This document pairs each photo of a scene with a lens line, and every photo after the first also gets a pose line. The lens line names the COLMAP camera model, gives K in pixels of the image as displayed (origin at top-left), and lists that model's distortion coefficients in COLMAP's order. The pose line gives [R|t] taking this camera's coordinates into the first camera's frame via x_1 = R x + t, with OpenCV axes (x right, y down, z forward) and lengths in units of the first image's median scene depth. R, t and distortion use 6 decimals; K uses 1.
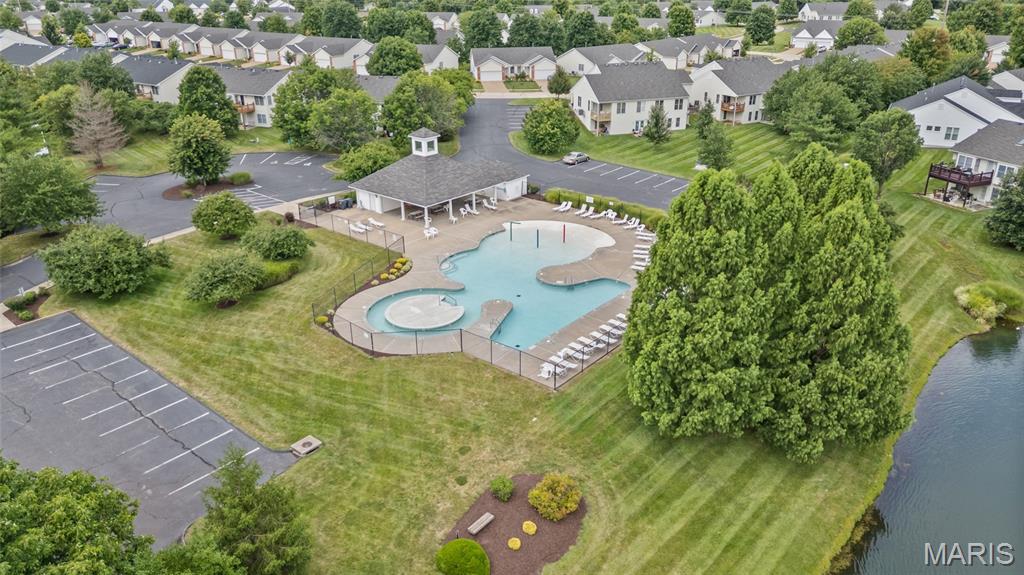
lens RADIAL K [[708.1, 0, 512.0], [0, 708.1, 287.5], [0, 0, 1]] dist [0.070903, -0.068511]
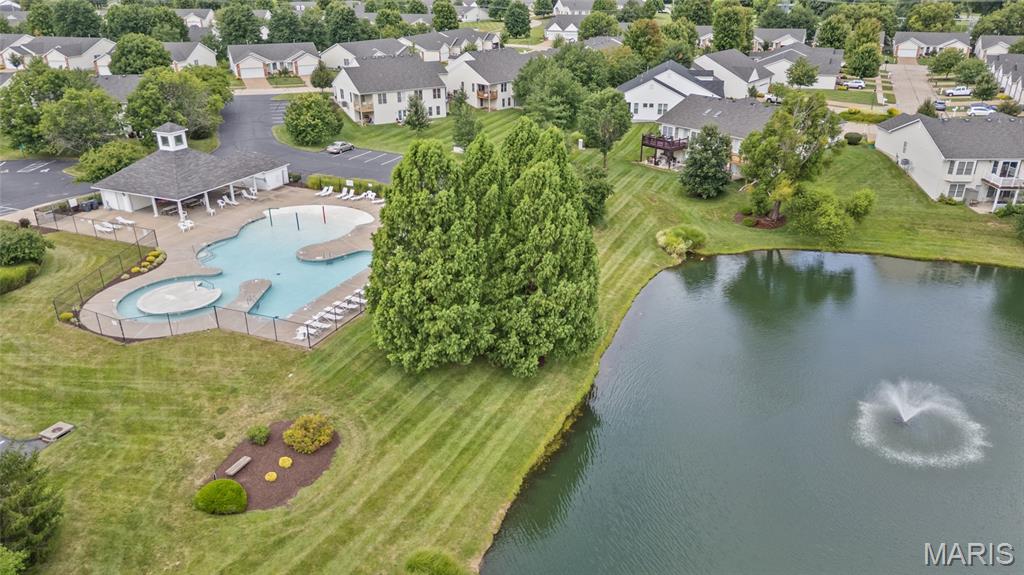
lens RADIAL K [[708.1, 0, 512.0], [0, 708.1, 287.5], [0, 0, 1]] dist [0.070903, -0.068511]
pose [[0.959855, -0.112885, 0.256778, 0.065941], [0.111798, 0.993552, 0.018878, 0.048342], [-0.257253, 0.010587, 0.966286, -0.114409]]
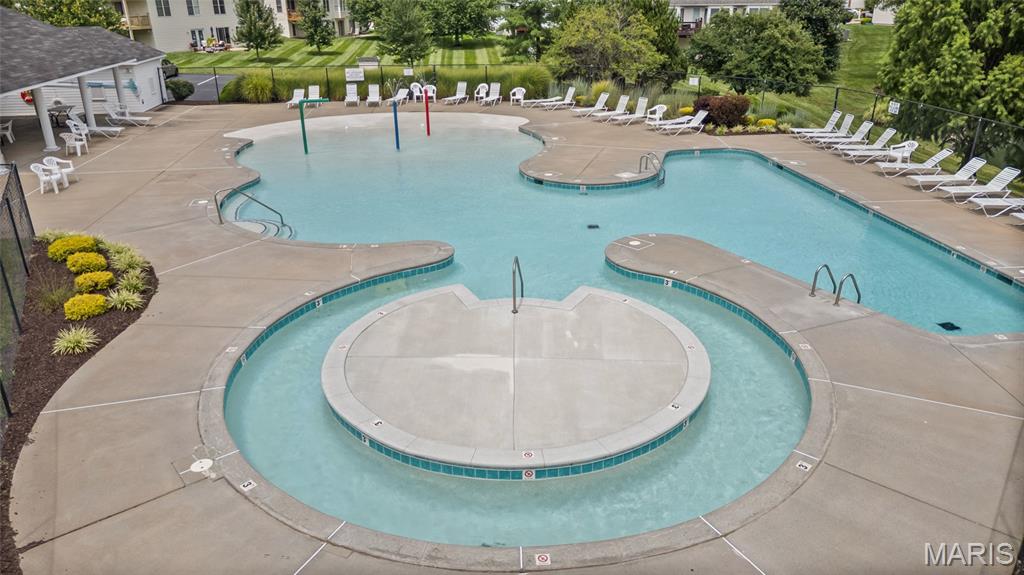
lens RADIAL K [[708.1, 0, 512.0], [0, 708.1, 287.5], [0, 0, 1]] dist [0.070903, -0.068511]
pose [[0.674681, -0.277411, 0.683995, -0.233688], [0.292965, 0.951209, 0.096810, -0.004540], [-0.677478, 0.135071, 0.723035, 0.746644]]
